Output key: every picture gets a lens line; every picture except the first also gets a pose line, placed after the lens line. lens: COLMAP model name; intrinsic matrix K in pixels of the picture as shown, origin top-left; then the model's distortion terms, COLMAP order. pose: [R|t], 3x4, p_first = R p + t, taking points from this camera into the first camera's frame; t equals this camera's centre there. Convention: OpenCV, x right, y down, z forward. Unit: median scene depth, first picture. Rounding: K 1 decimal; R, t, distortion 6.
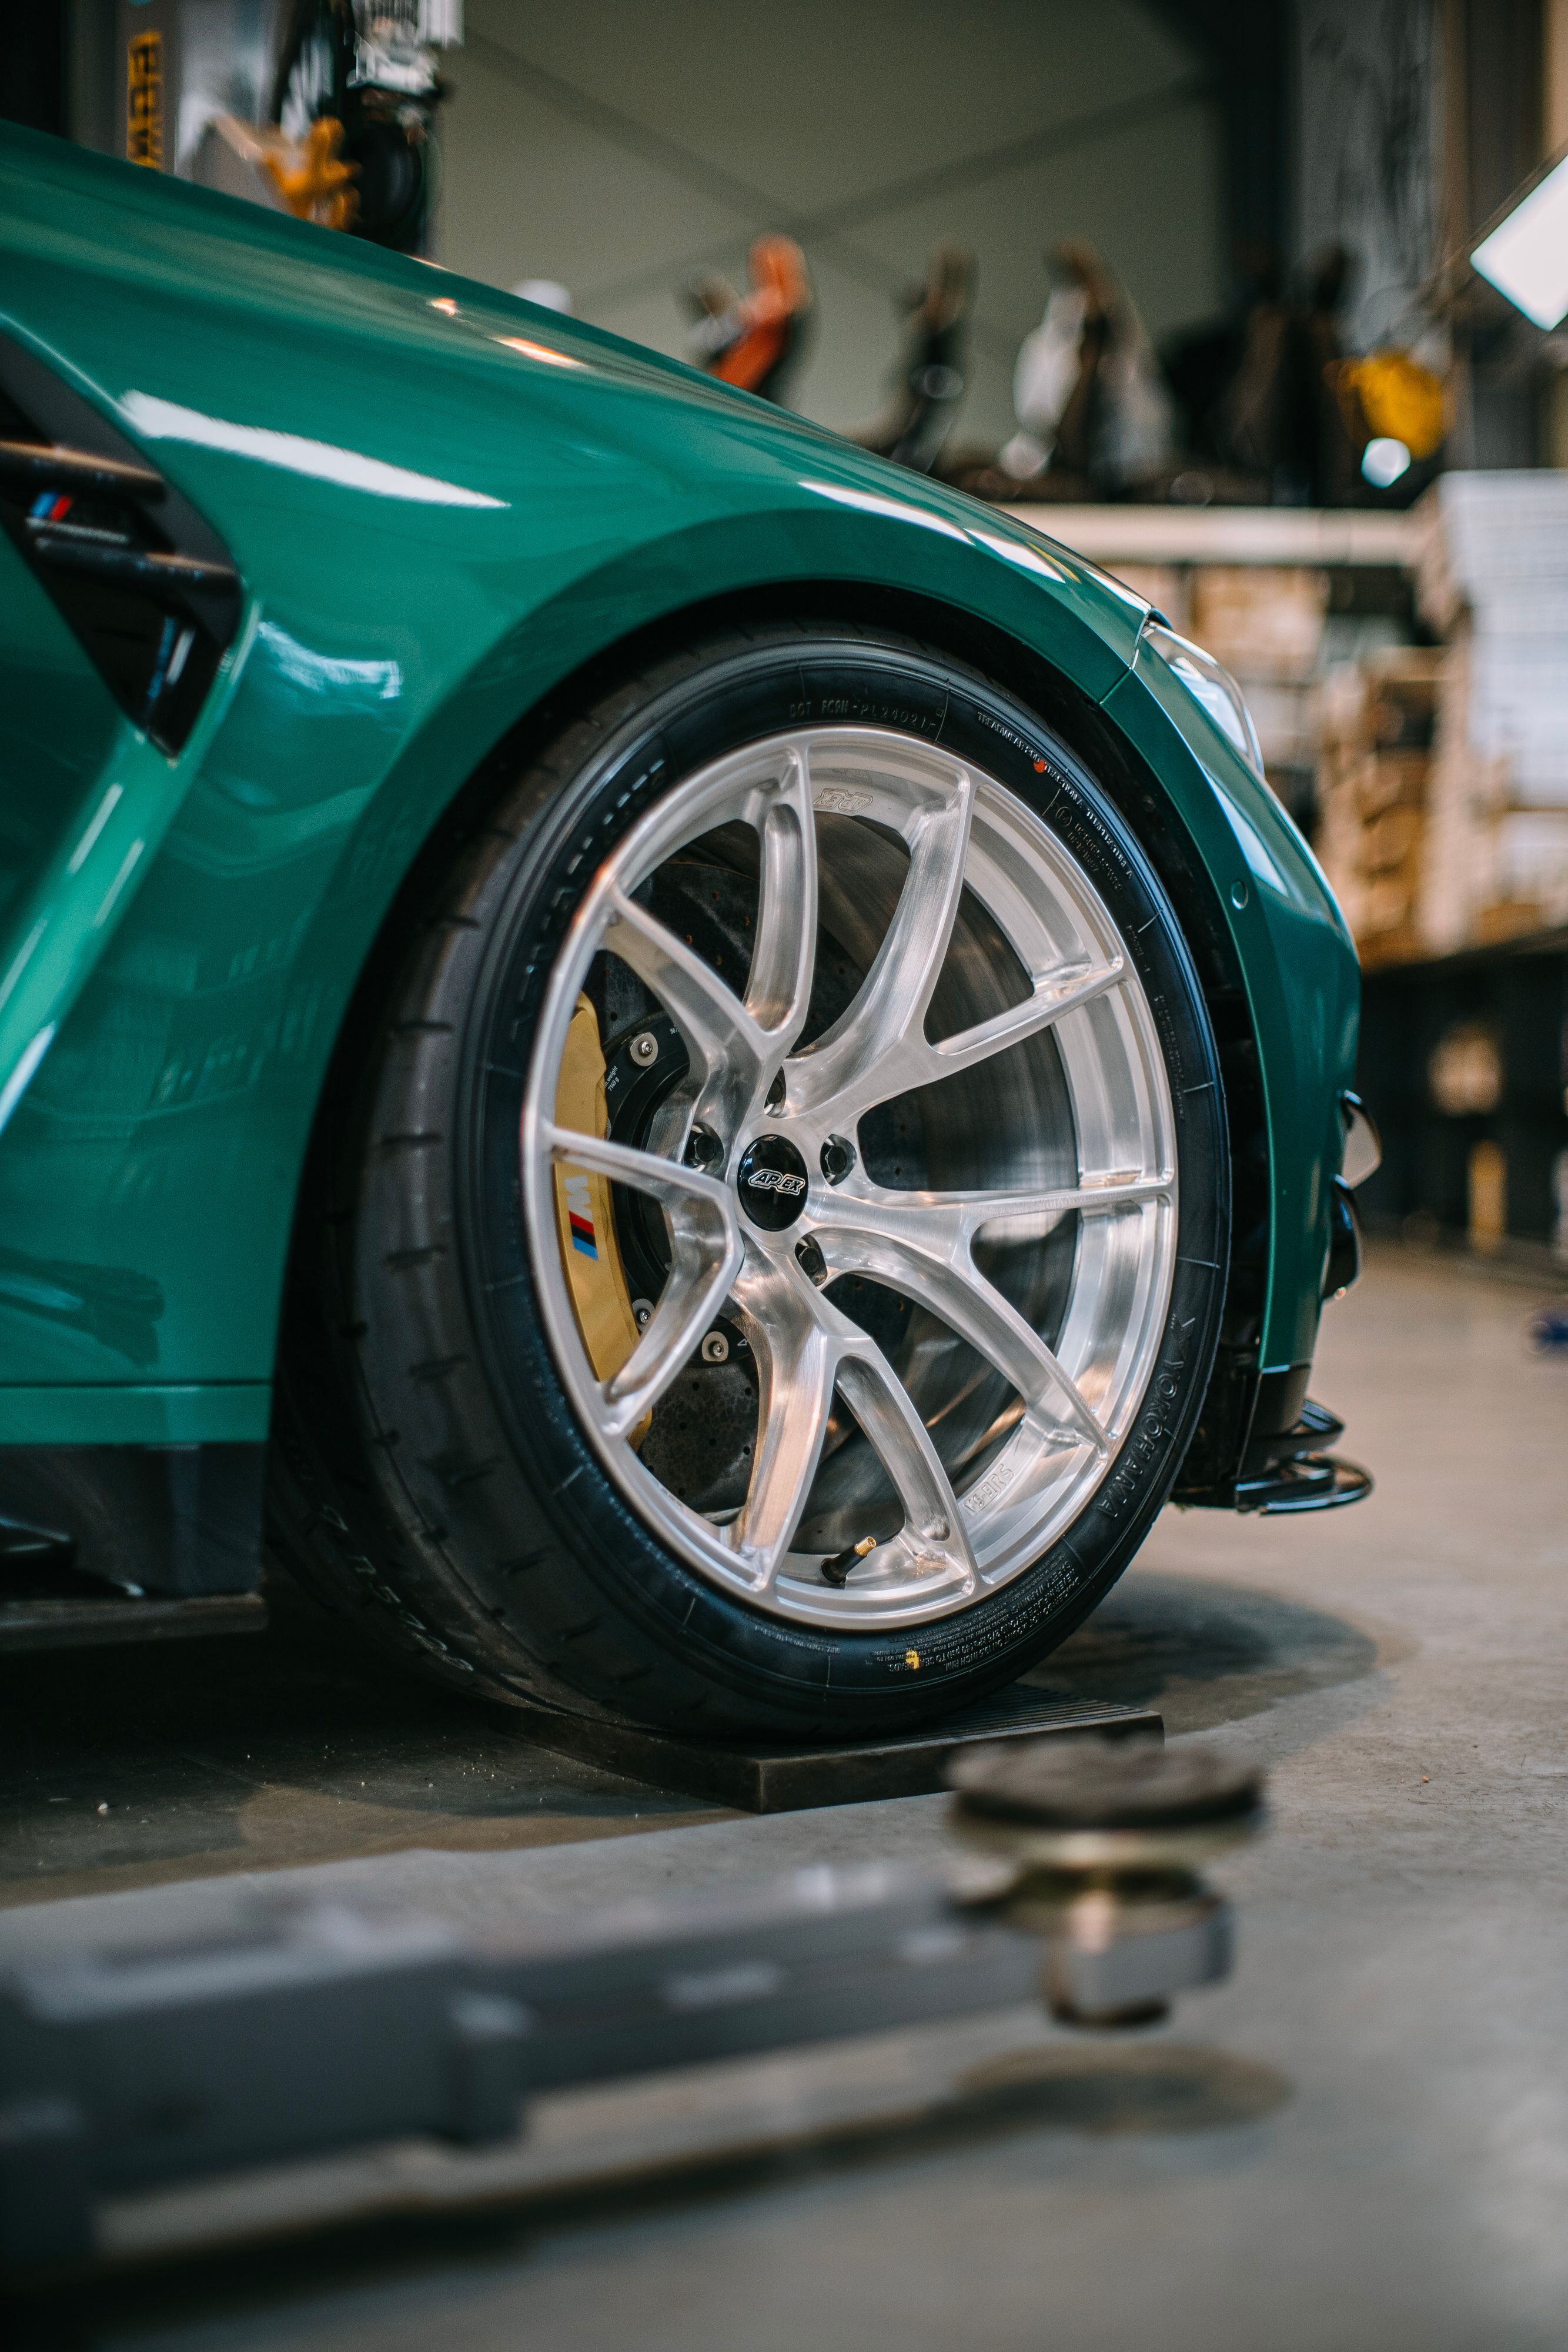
lens RADIAL K [[3664.5, 0, 784.0], [0, 3664.5, 1176.0], [0, 0, 1]] dist [-0.185609, -0.048013]
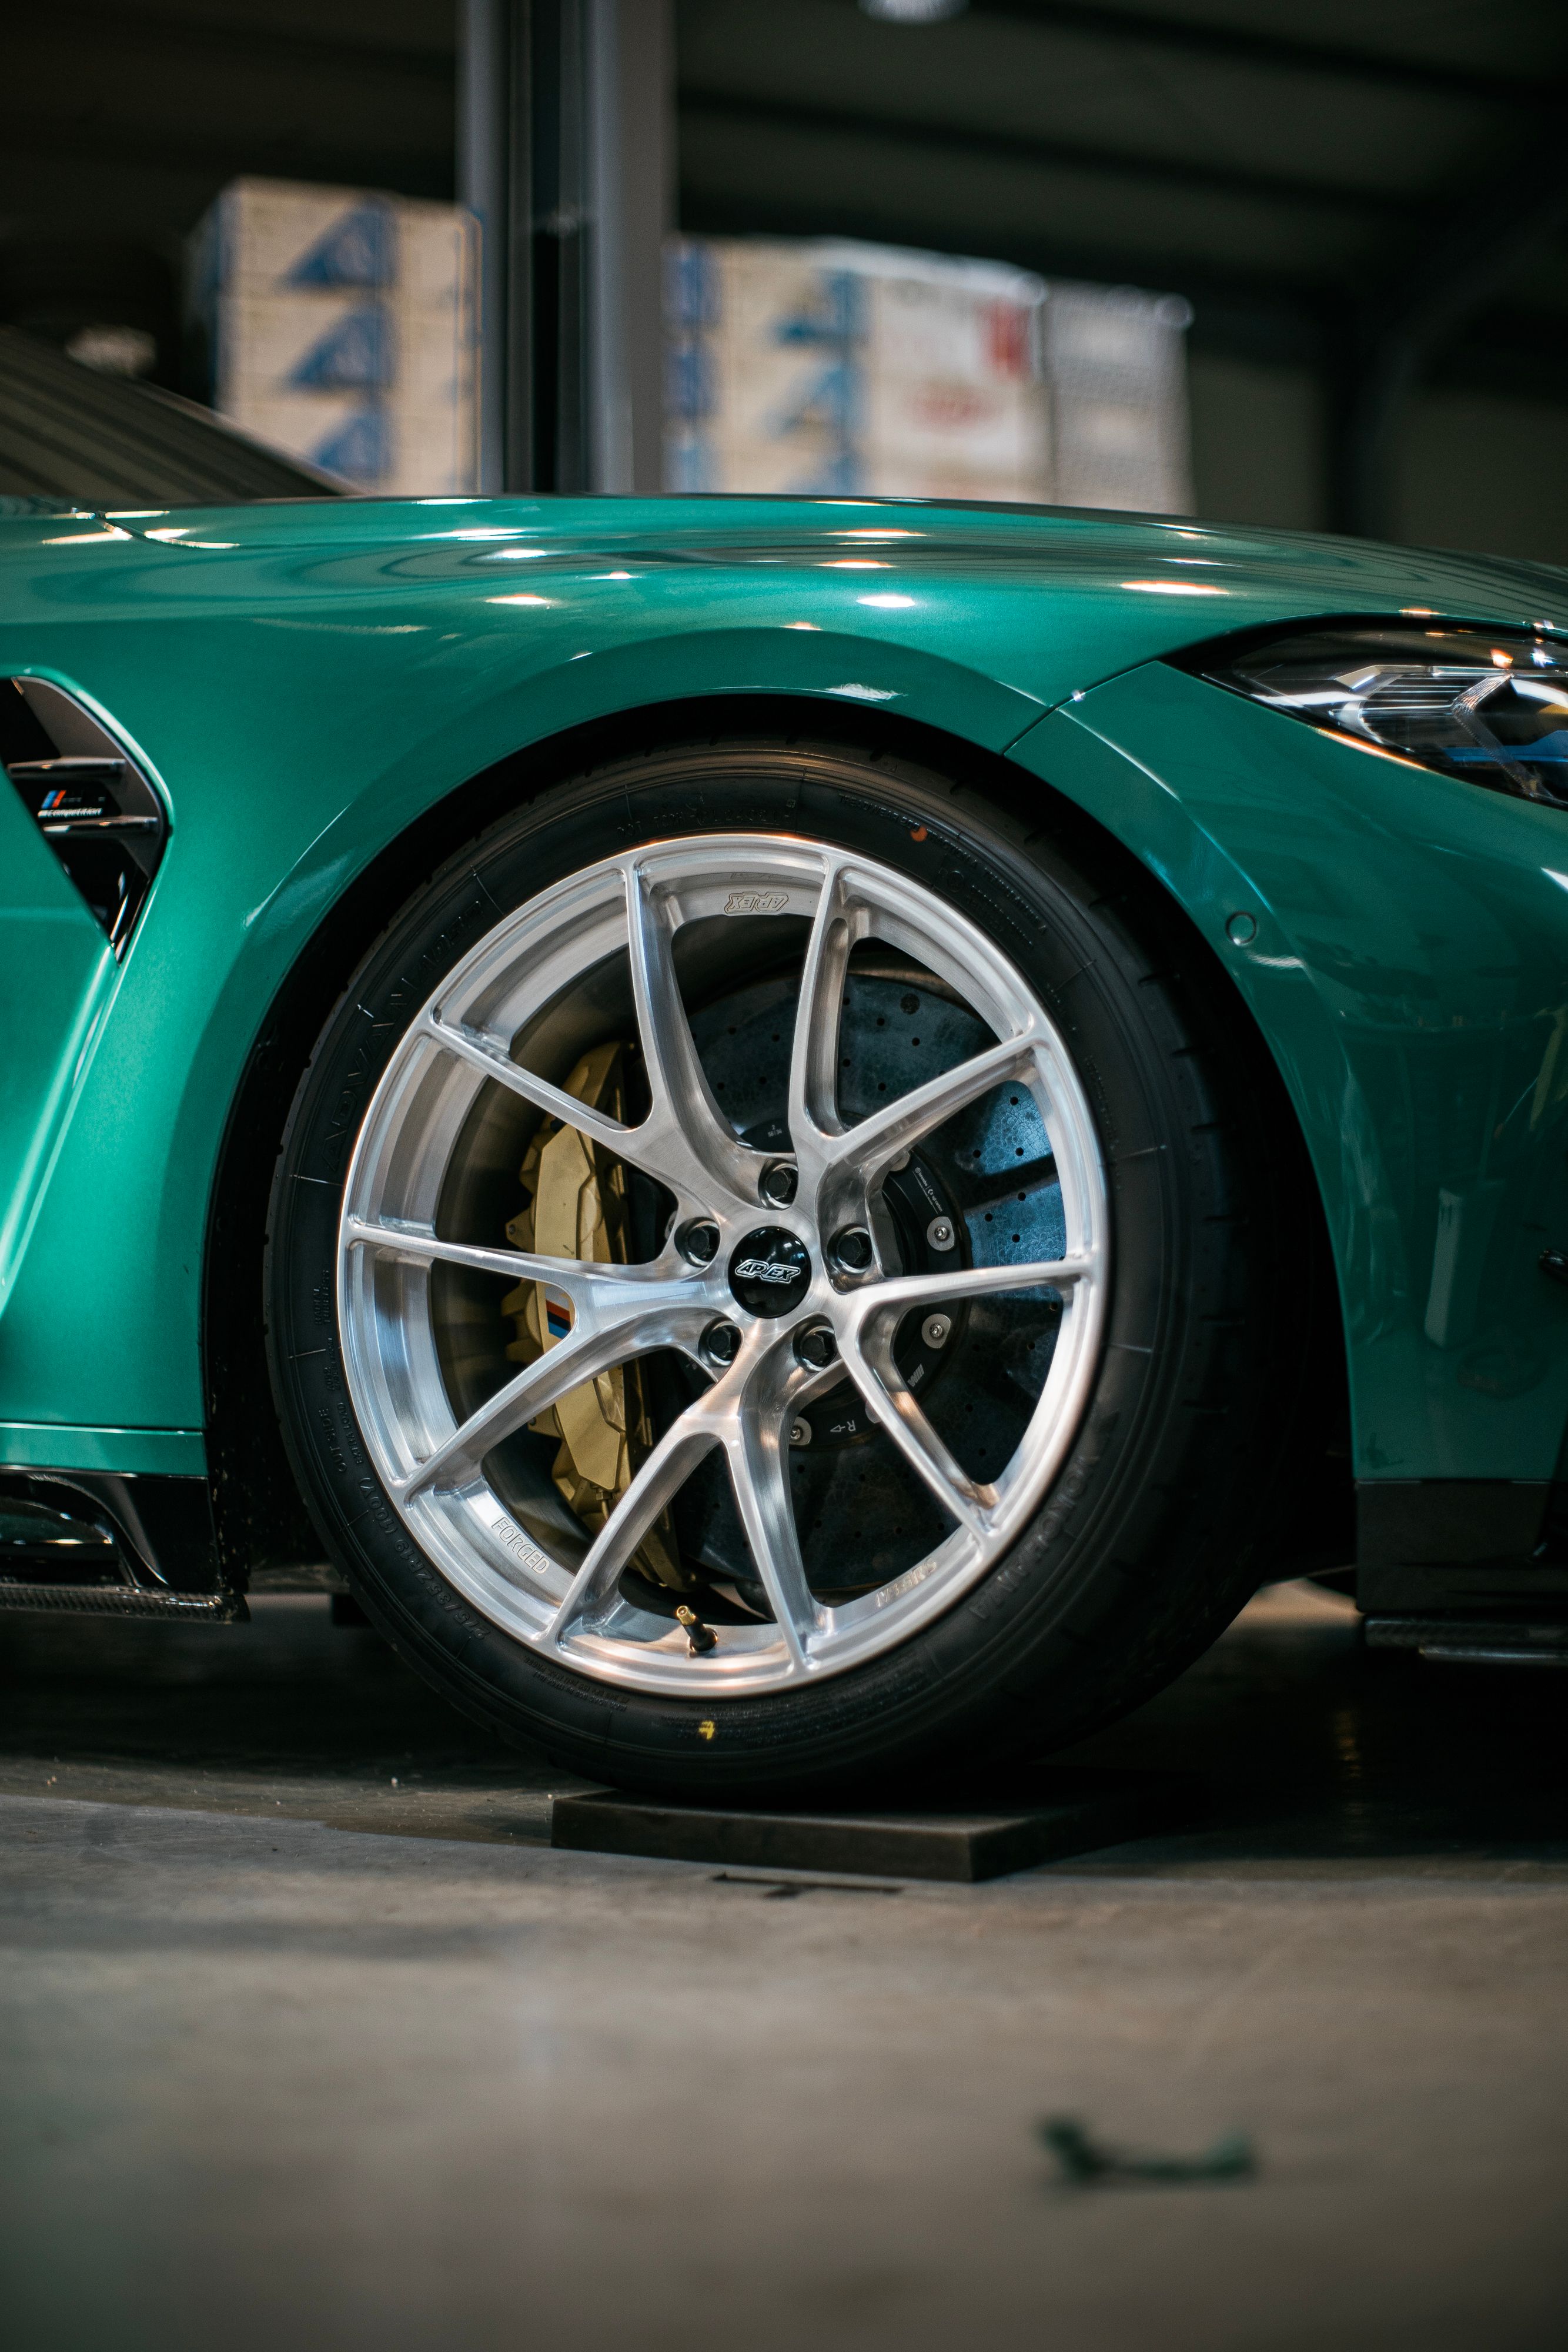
lens RADIAL K [[3310.8, 0, 786.3], [0, 3310.8, 1244.7], [0, 0, 1]] dist [-0.100789, 0.004124]
pose [[0.345416, -0.041904, -0.937514, 0.918339], [-0.002489, 0.998958, -0.045567, 0.038509], [0.938447, 0.018073, 0.344951, 0.698147]]
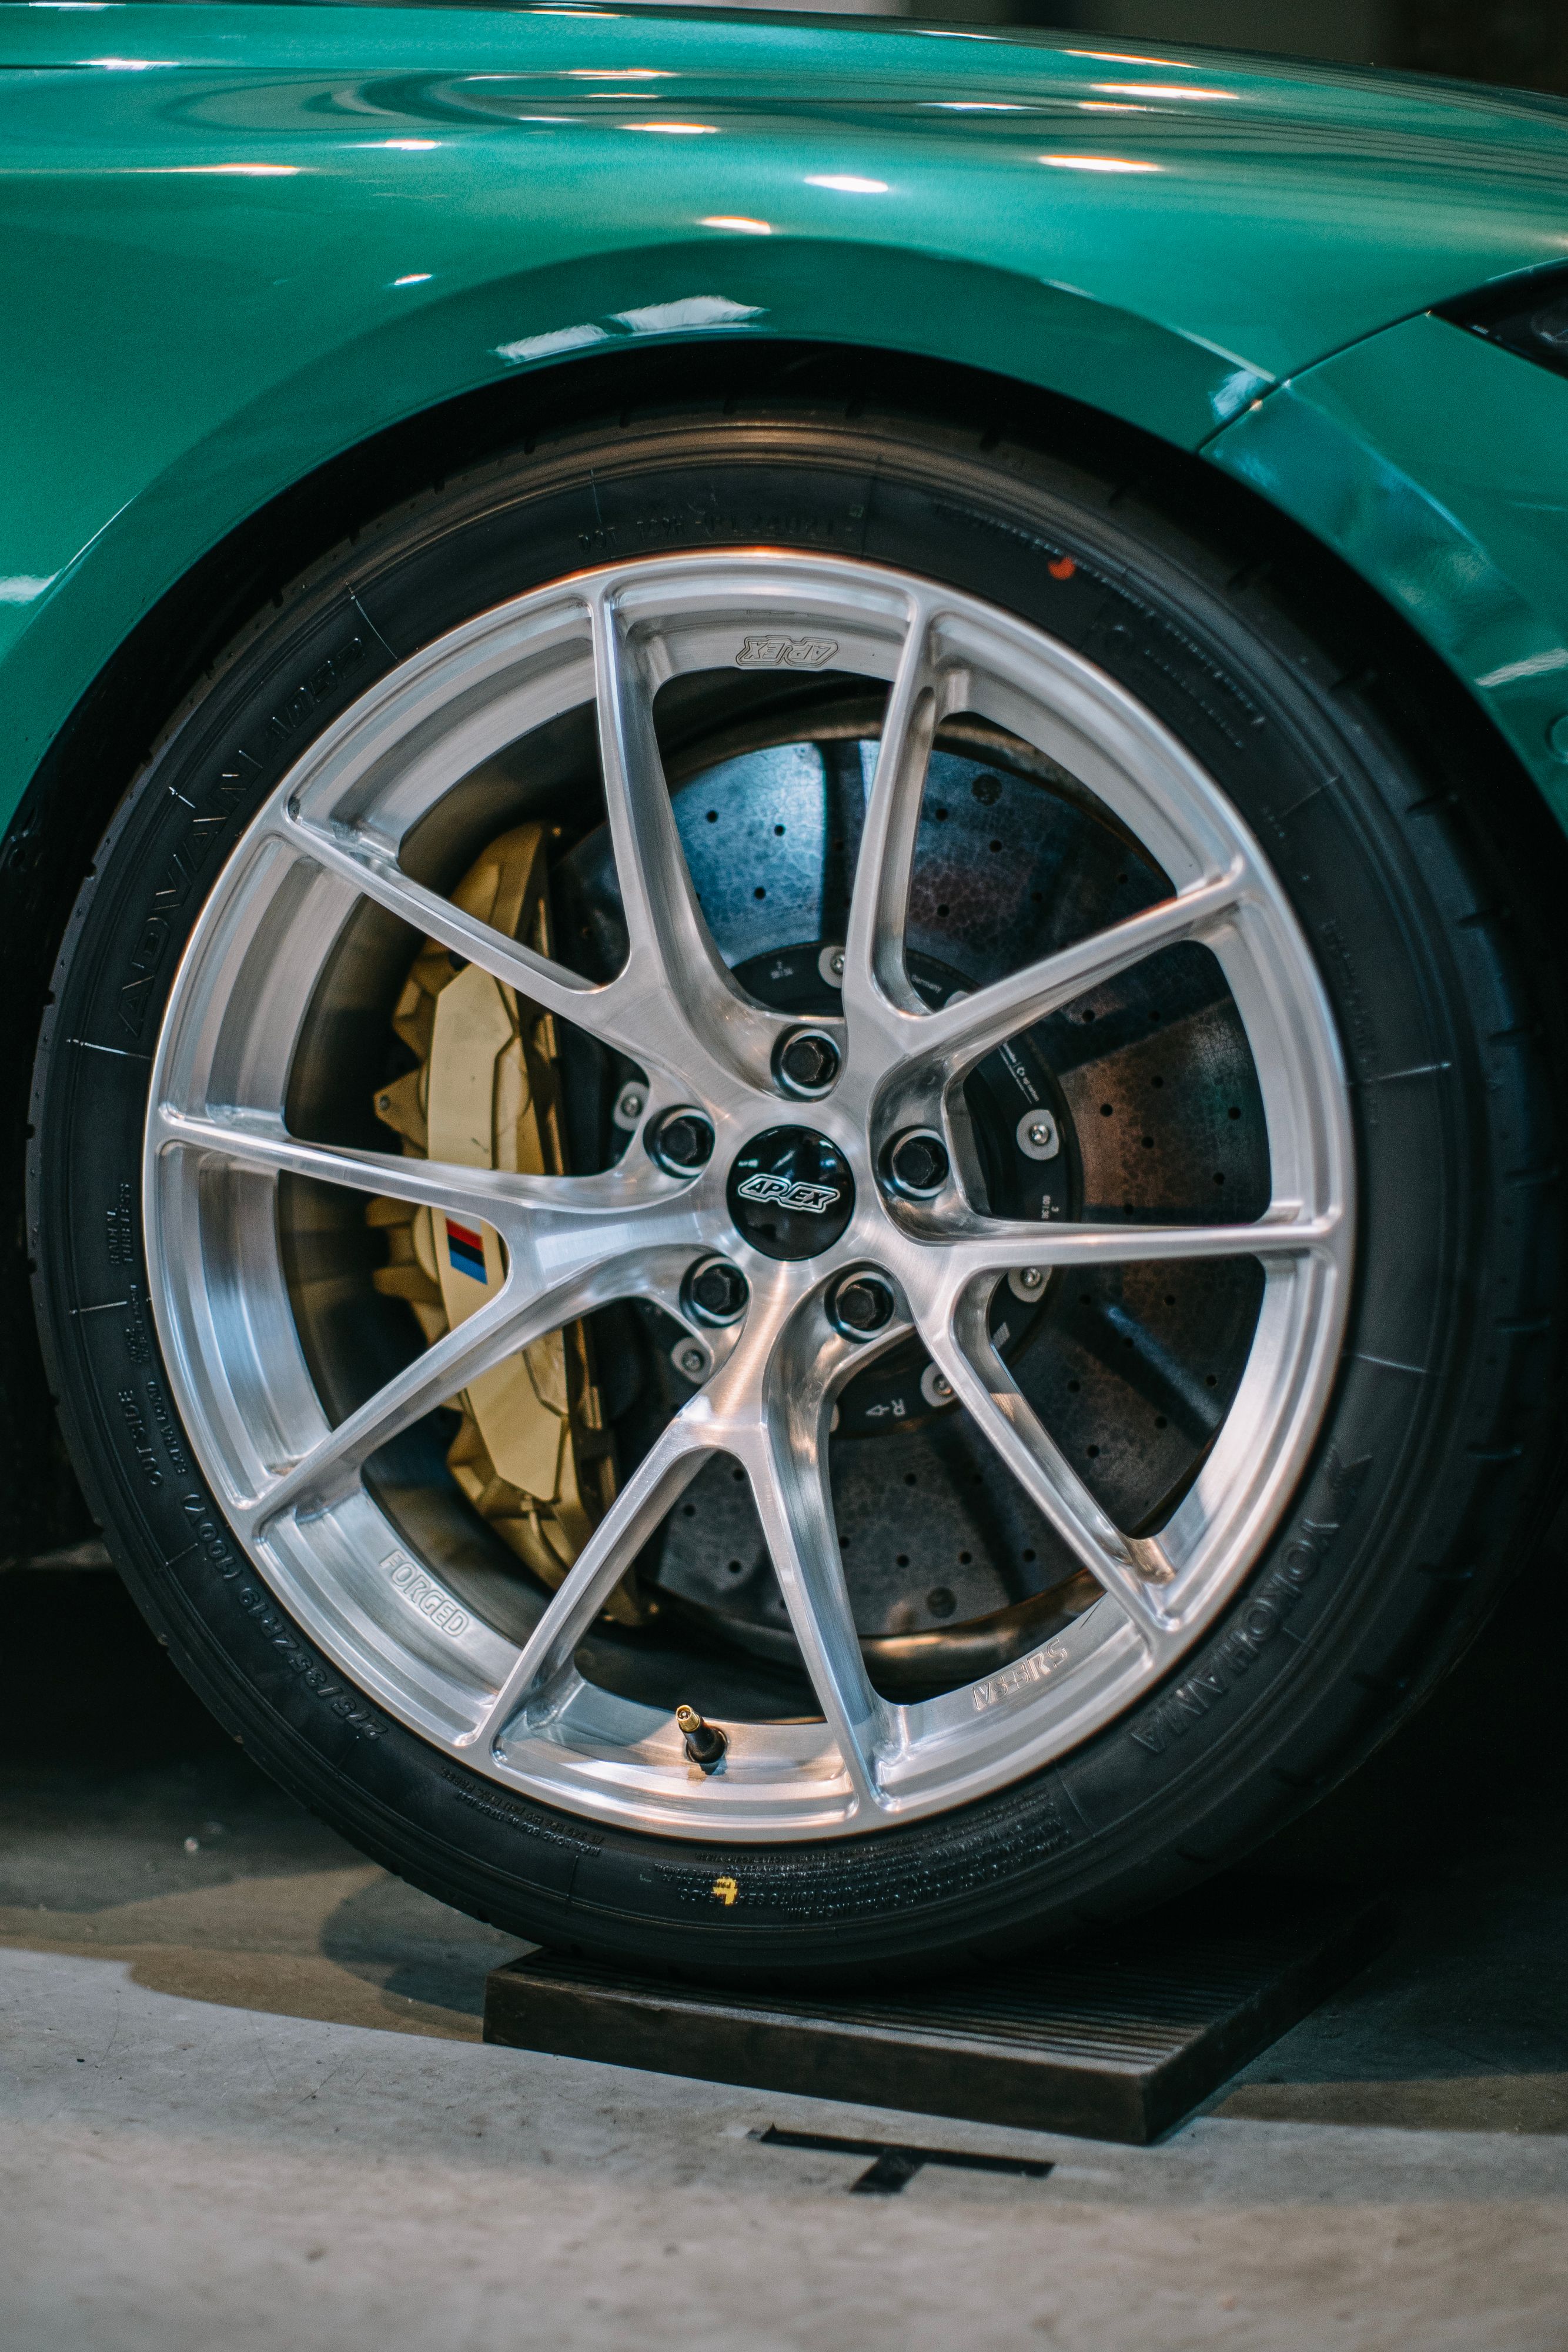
lens RADIAL K [[3664.5, 0, 784.0], [0, 3664.5, 1176.0], [0, 0, 1]] dist [-0.185609, -0.048013]
pose [[0.446626, 0.061731, -0.892589, 0.653388], [-0.006989, 0.997827, 0.065513, -0.049786], [0.894693, -0.023021, 0.446087, 0.702264]]
